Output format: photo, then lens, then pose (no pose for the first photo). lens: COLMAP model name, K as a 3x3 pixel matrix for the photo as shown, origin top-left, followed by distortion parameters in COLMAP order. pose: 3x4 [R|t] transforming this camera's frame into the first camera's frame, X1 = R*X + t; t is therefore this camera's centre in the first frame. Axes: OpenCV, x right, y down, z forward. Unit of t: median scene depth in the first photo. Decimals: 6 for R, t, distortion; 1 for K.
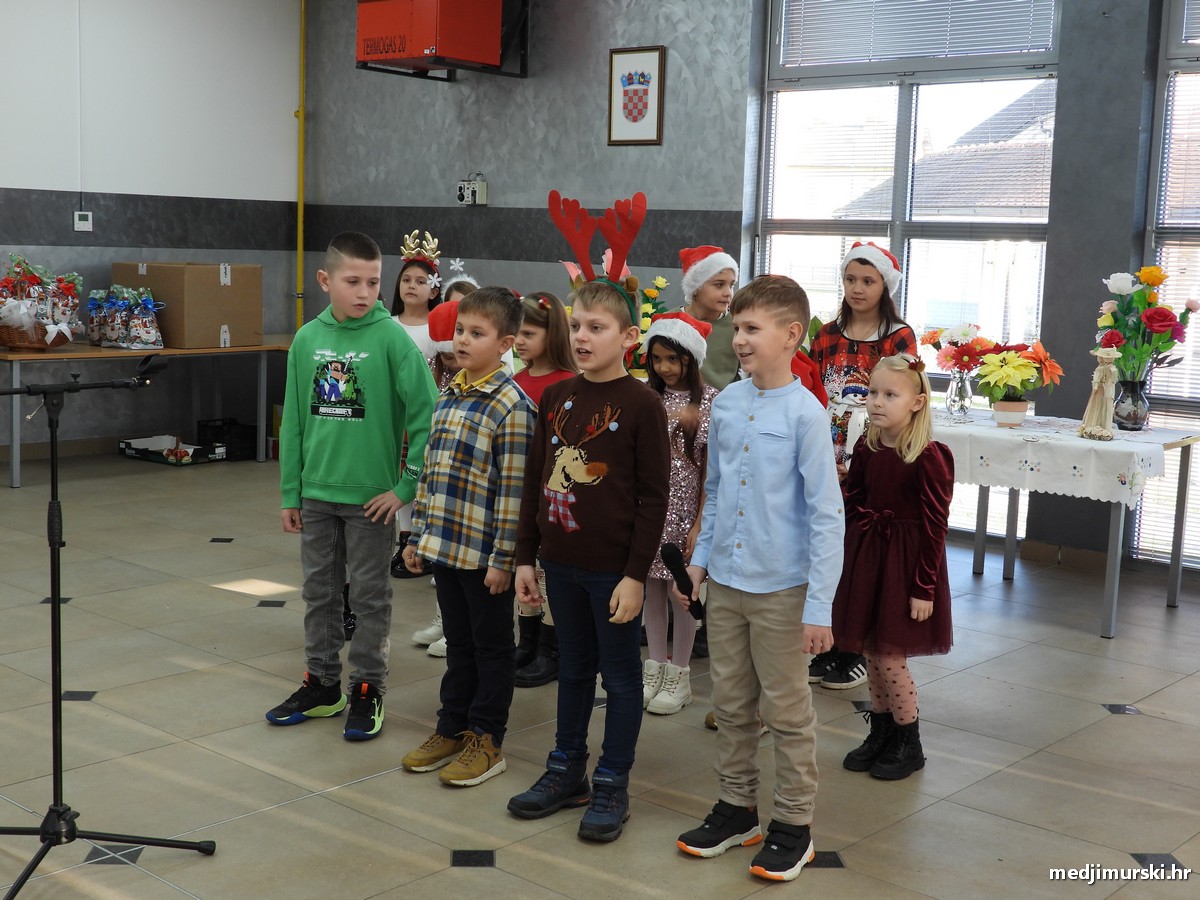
lens RADIAL K [[1549.3, 0, 602.4], [0, 1549.3, 447.7], [0, 0, 1]] dist [-0.003602, 0.000000]
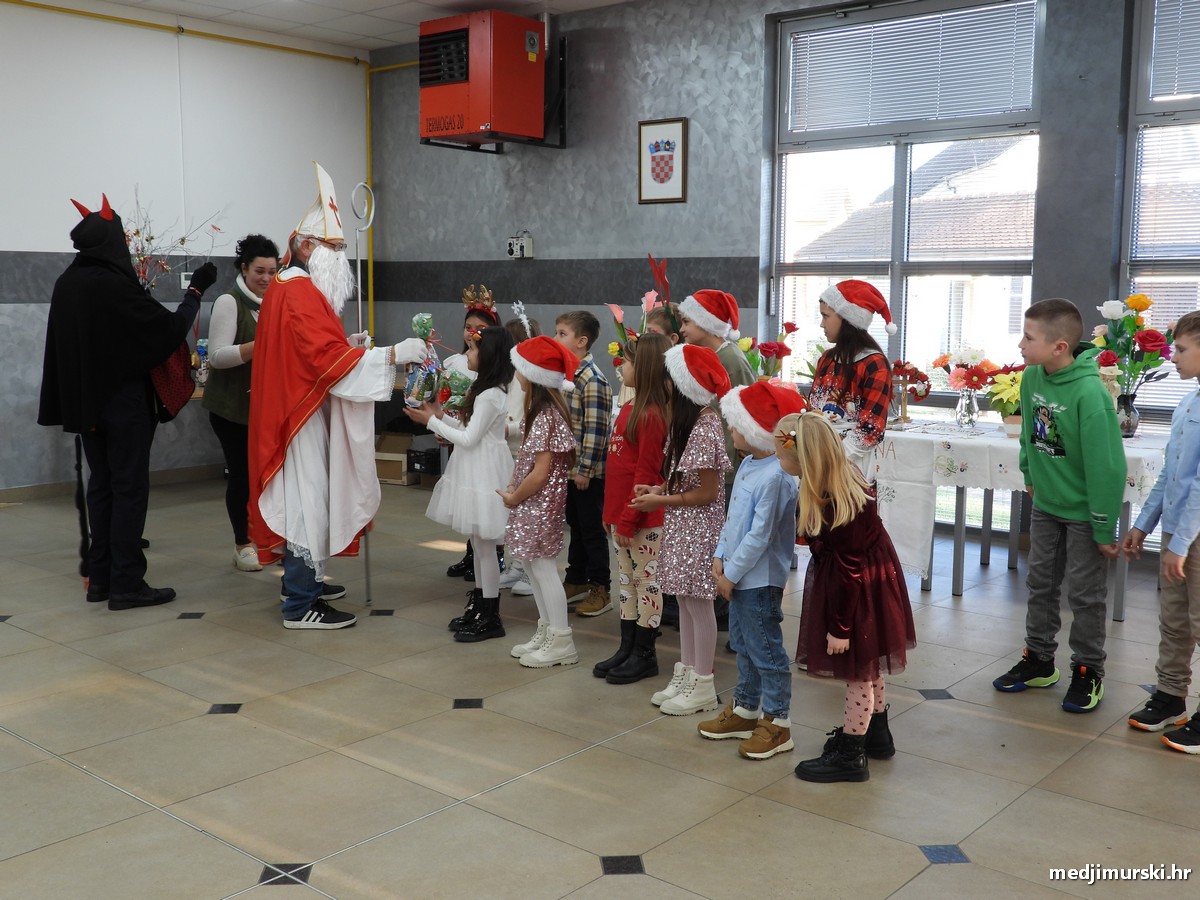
lens RADIAL K [[1249.6, 0, 604.2], [0, 1249.6, 448.7], [0, 0, 1]] dist [-0.001731, 0.000000]
pose [[0.999509, -0.028436, 0.013164, -0.040158], [0.028488, 0.999587, -0.003780, -0.007353], [-0.013051, 0.004153, 0.999906, 0.056503]]
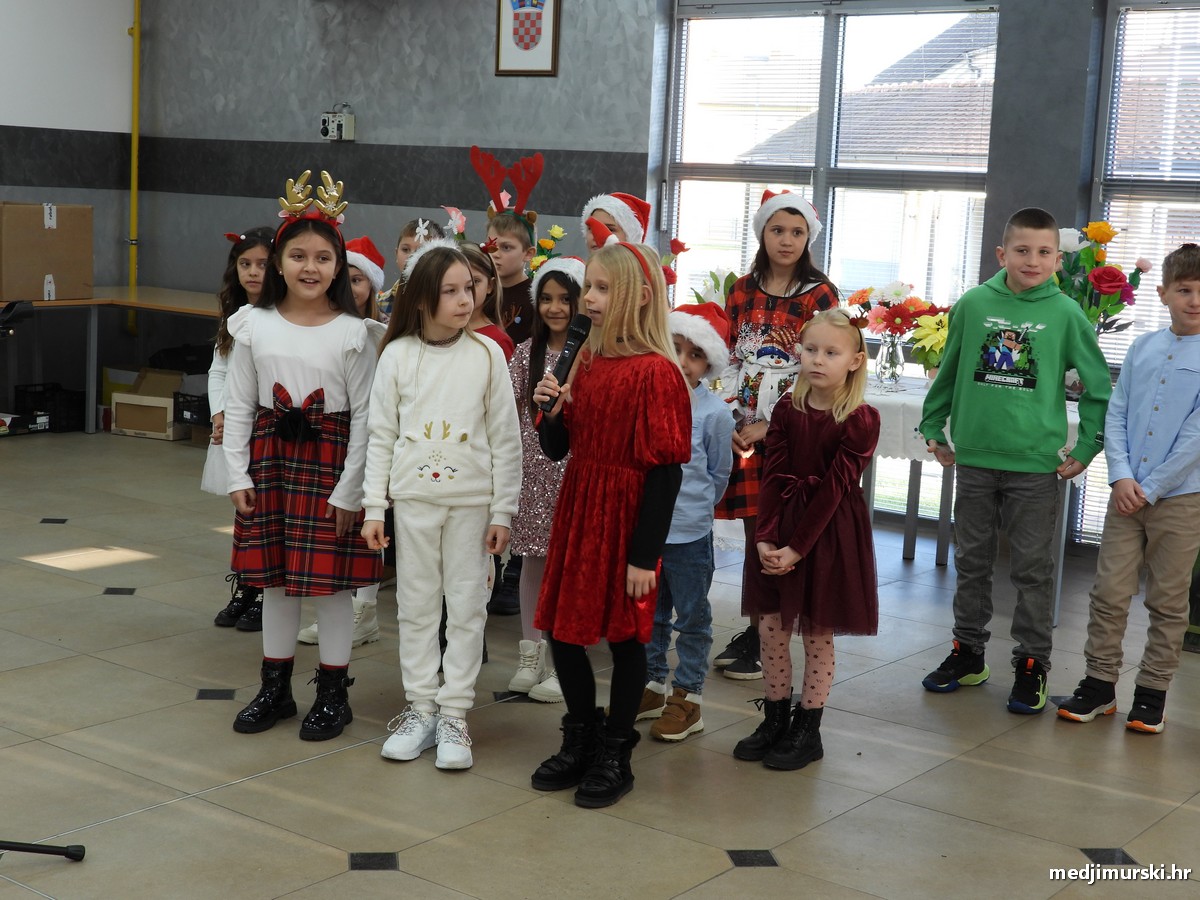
lens RADIAL K [[1788.9, 0, 607.5], [0, 1788.9, 449.3], [0, 0, 1]] dist [-0.005767, 0.000000]
pose [[0.996811, 0.005037, 0.079645, -0.012777], [-0.006054, 0.999903, 0.012528, 0.004041], [-0.079574, -0.012970, 0.996745, -0.020872]]
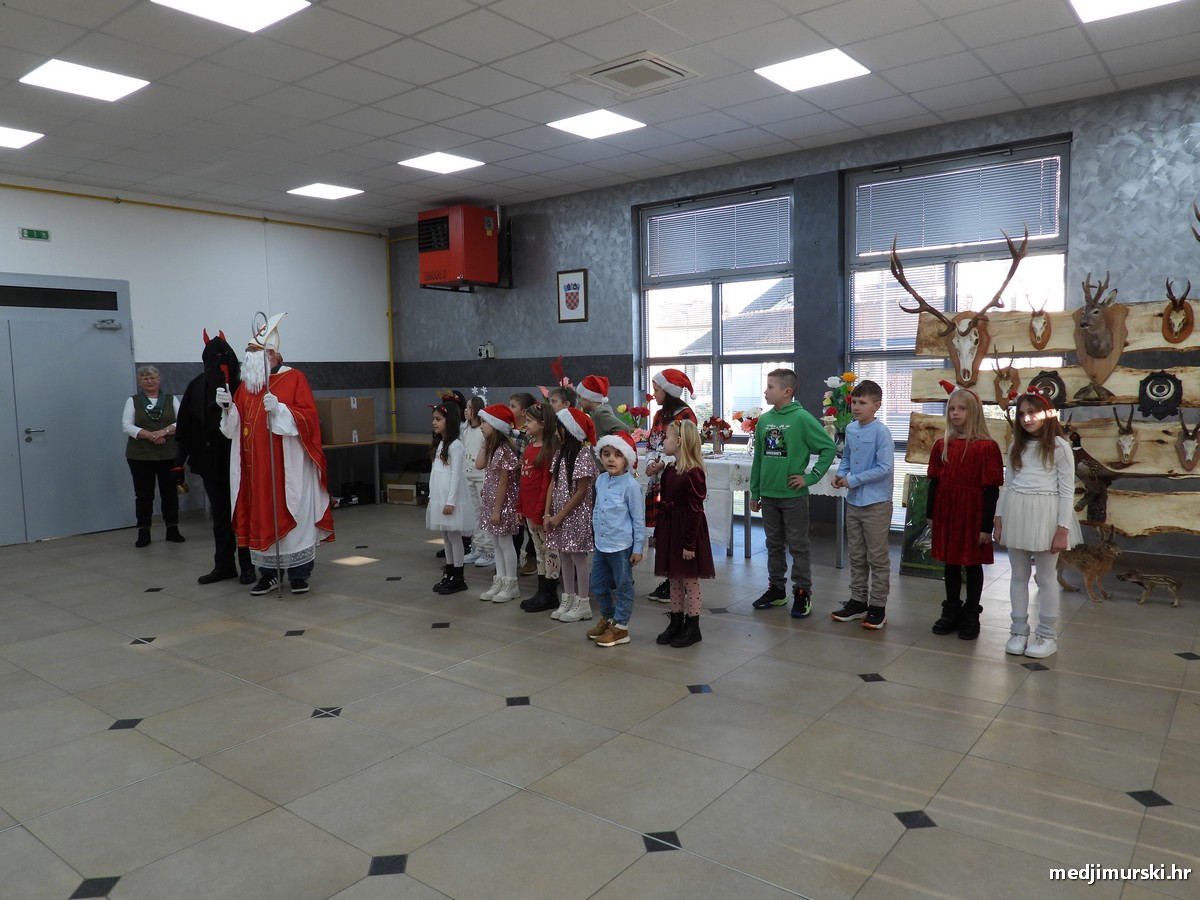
lens RADIAL K [[861.3, 0, 604.3], [0, 861.3, 450.4], [0, 0, 1]] dist [-0.018879, 0.007546]
pose [[0.996861, -0.056687, 0.055273, -0.007668], [0.058975, 0.997430, -0.040685, 0.003092], [-0.052824, 0.043817, 0.997642, -0.028338]]
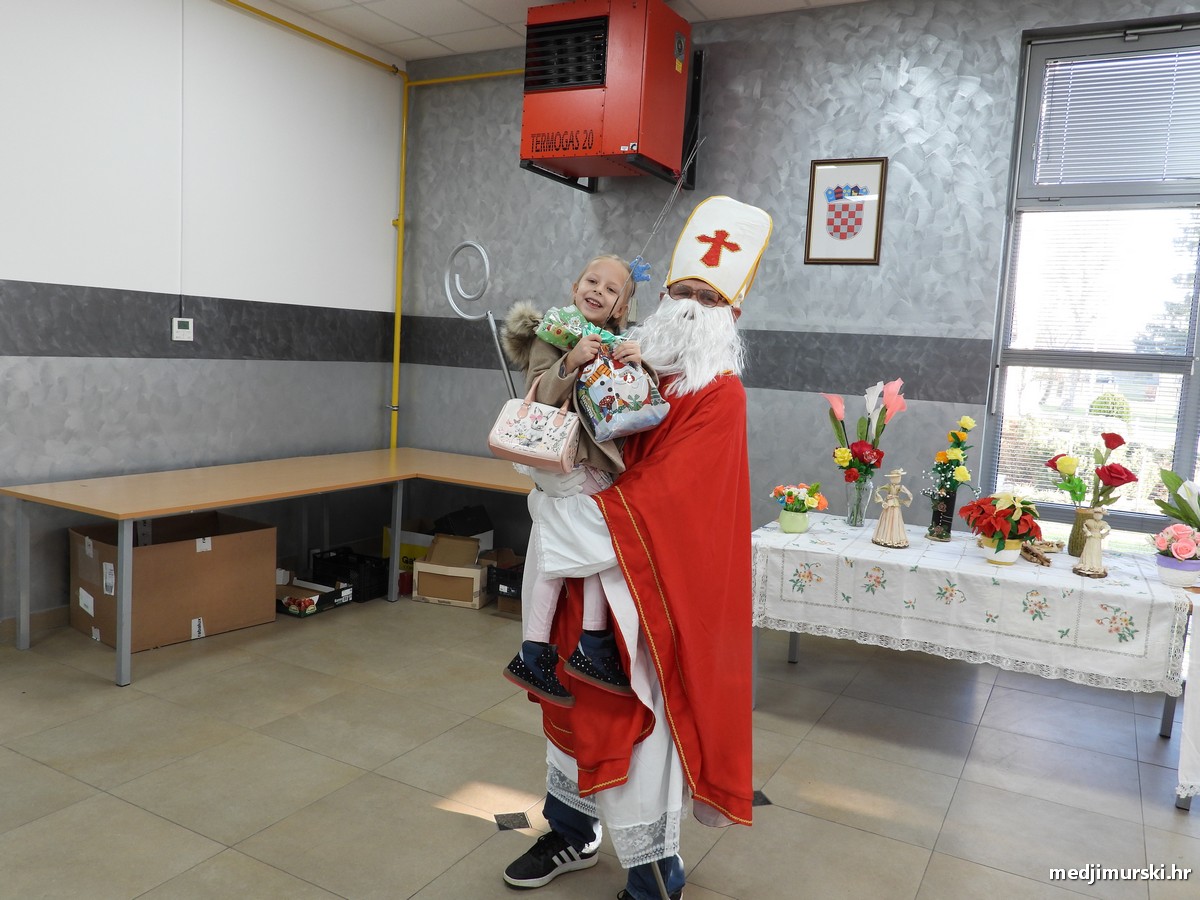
lens RADIAL K [[927.4, 0, 602.6], [0, 927.4, 450.1], [0, 0, 1]] dist [-0.015320, 0.003350]
pose [[0.975189, -0.003621, 0.221343, -0.237970], [0.006686, 0.999892, -0.013097, -0.076390], [-0.221272, 0.014252, 0.975108, 0.484164]]
